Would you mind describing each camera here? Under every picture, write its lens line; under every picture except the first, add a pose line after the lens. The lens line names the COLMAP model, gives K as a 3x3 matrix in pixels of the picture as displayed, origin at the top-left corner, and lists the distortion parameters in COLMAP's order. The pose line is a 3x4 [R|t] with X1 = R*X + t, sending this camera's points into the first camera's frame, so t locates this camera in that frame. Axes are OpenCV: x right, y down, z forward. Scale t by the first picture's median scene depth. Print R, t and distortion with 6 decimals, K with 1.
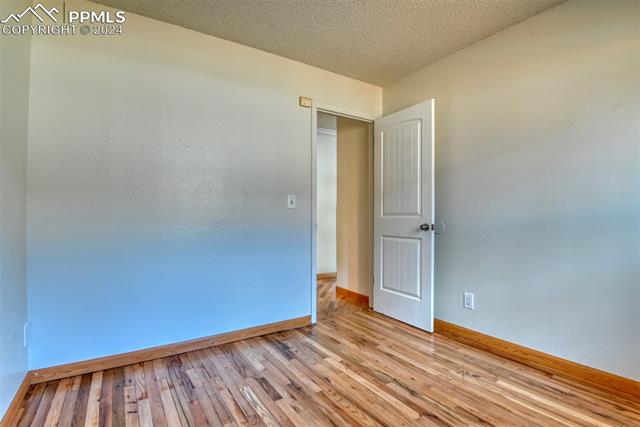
lens RADIAL K [[314.7, 0, 323.4], [0, 314.7, 215.0], [0, 0, 1]] dist [-0.026881, -0.001290]
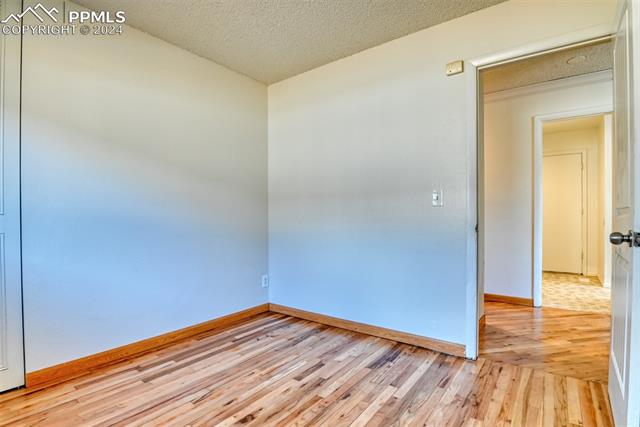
lens RADIAL K [[314.7, 0, 323.4], [0, 314.7, 215.0], [0, 0, 1]] dist [-0.026881, -0.001290]
pose [[0.342684, -0.009193, -0.939406, 0.748873], [0.001974, 0.999957, -0.009065, 0.015266], [0.939449, 0.001253, 0.342687, 0.570879]]
